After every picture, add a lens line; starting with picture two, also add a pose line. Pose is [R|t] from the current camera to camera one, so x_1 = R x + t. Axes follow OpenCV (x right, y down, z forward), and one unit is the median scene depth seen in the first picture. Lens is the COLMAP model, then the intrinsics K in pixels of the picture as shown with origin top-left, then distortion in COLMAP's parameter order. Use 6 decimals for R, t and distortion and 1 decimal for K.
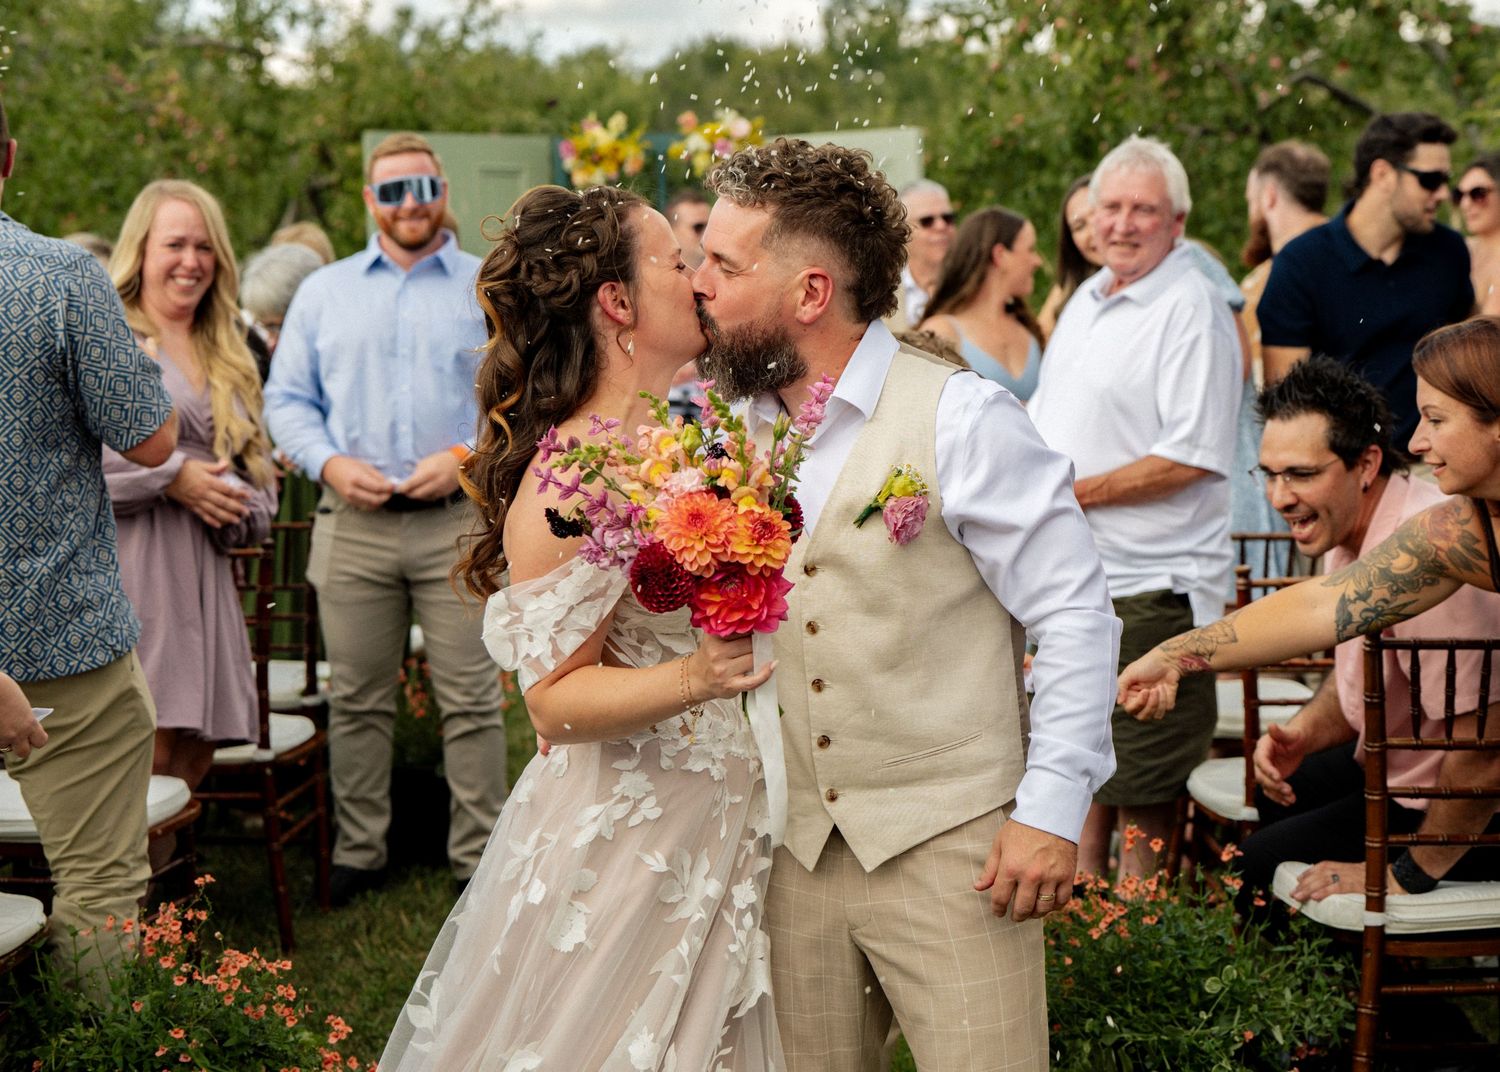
lens RADIAL K [[2736.8, 0, 789.5], [0, 2736.8, 612.1], [0, 0, 1]] dist [0.004979, 0.000000]
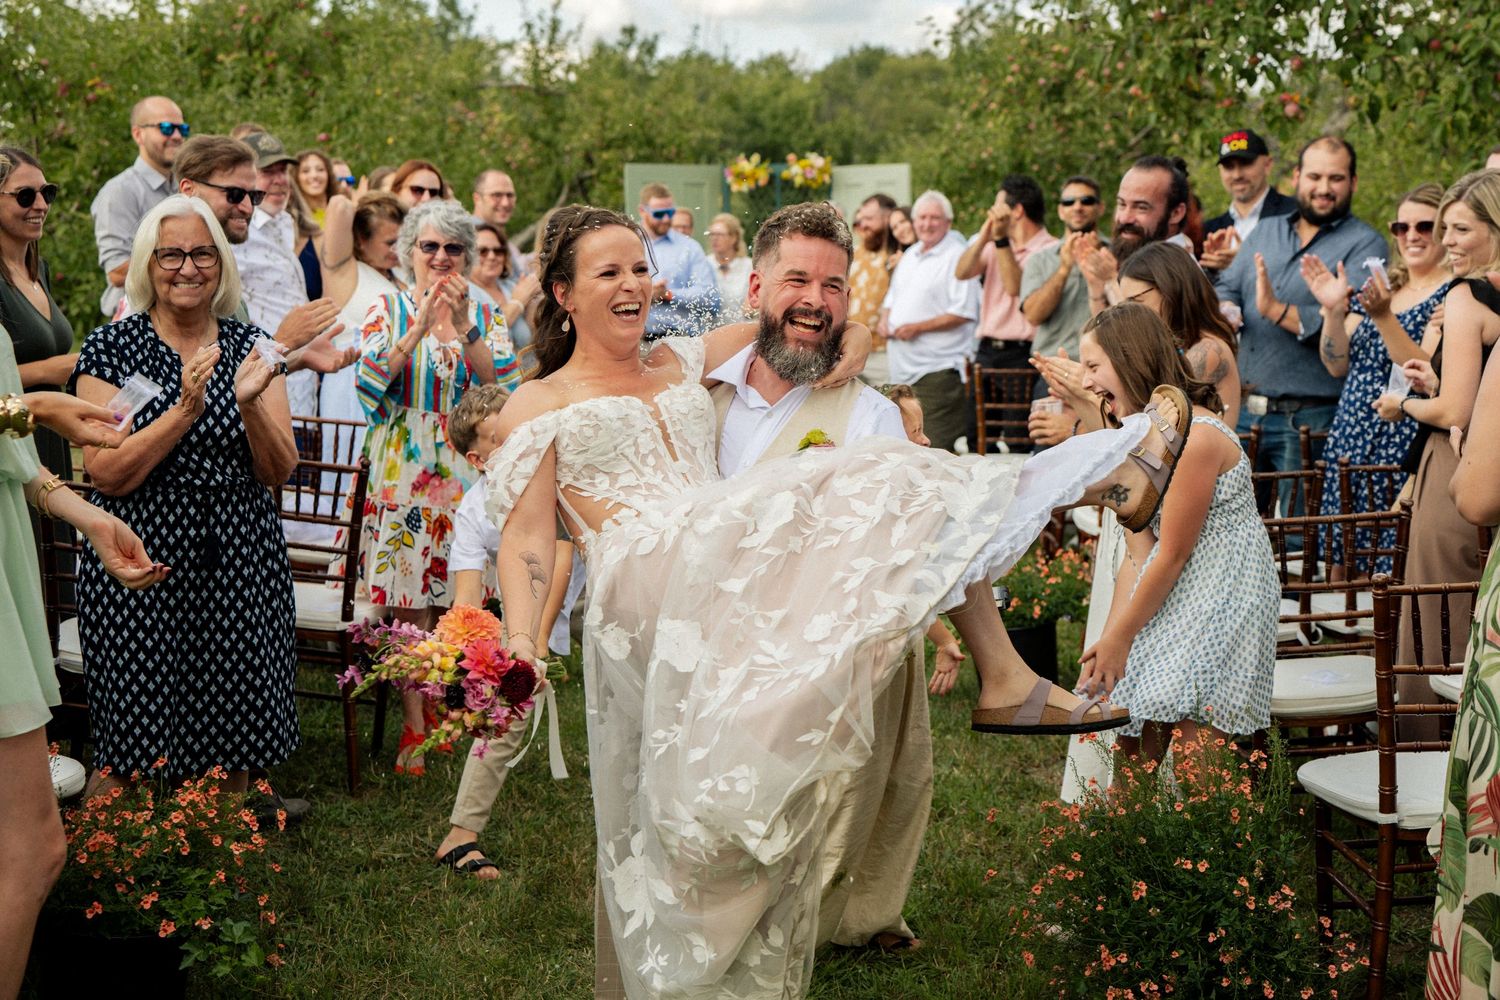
lens RADIAL K [[2376.5, 0, 755.2], [0, 2376.5, 503.1], [0, 0, 1]] dist [0.084867, 0.000000]
pose [[0.996566, 0.018112, -0.080792, 0.118147], [-0.018681, 0.999806, -0.006295, 0.113580], [0.080662, 0.007783, 0.996711, -1.026684]]
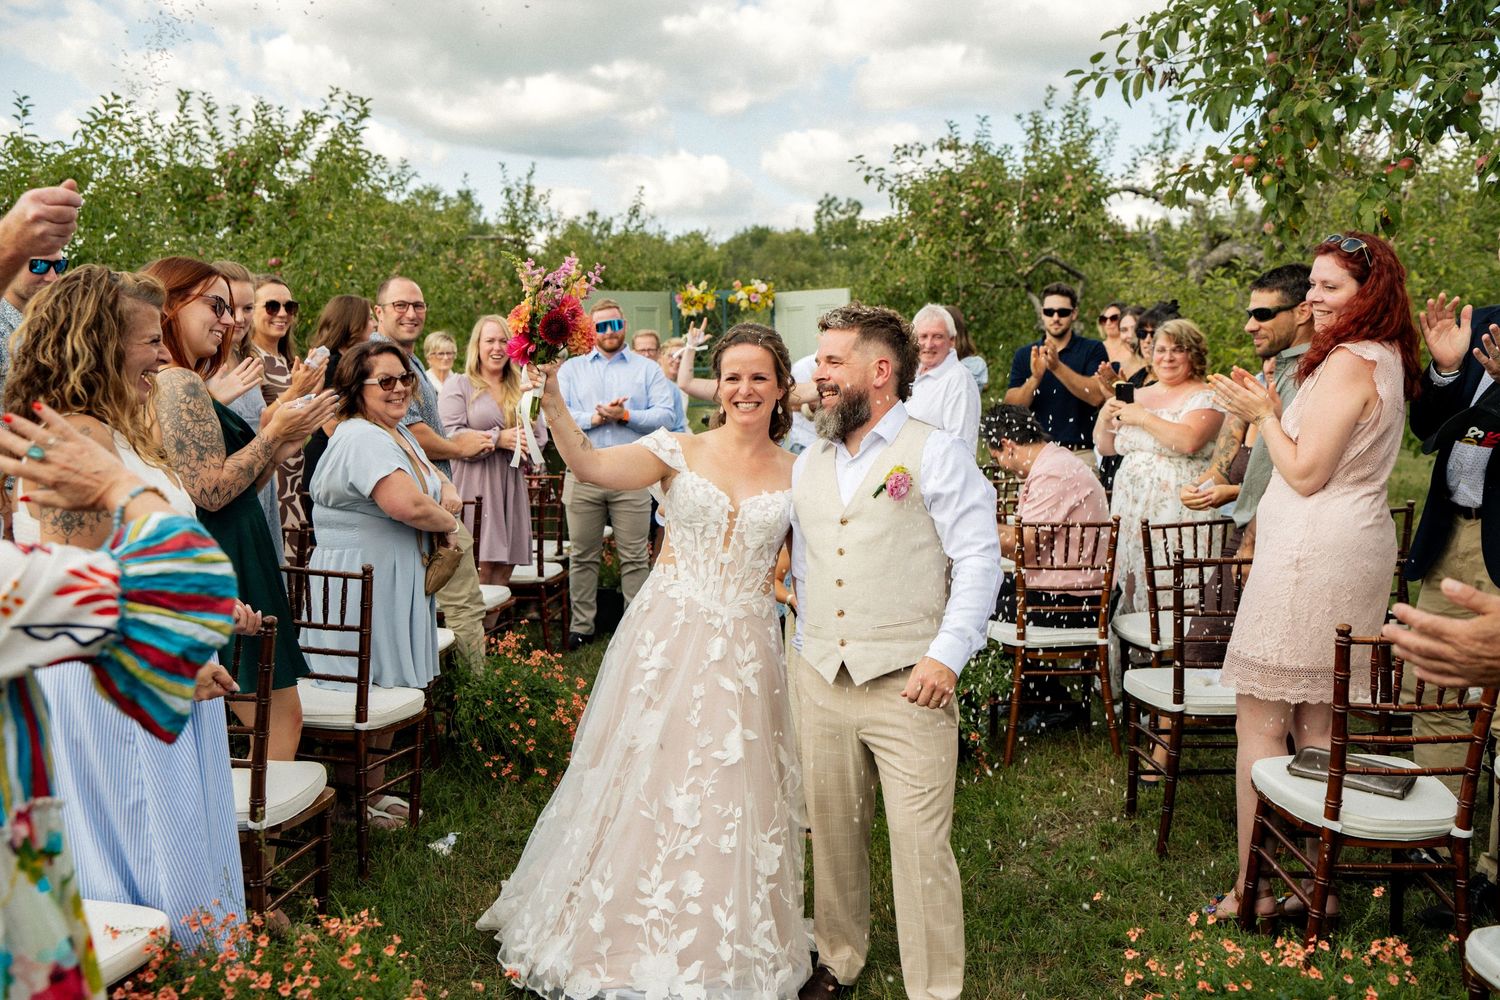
lens RADIAL K [[1486.8, 0, 745.0], [0, 1486.8, 553.1], [0, 0, 1]] dist [0.017570, 0.000000]
pose [[0.999323, 0.004754, -0.036495, 0.016527], [-0.004303, 0.999913, 0.012448, 0.014013], [0.036551, -0.012282, 0.999256, -0.188826]]
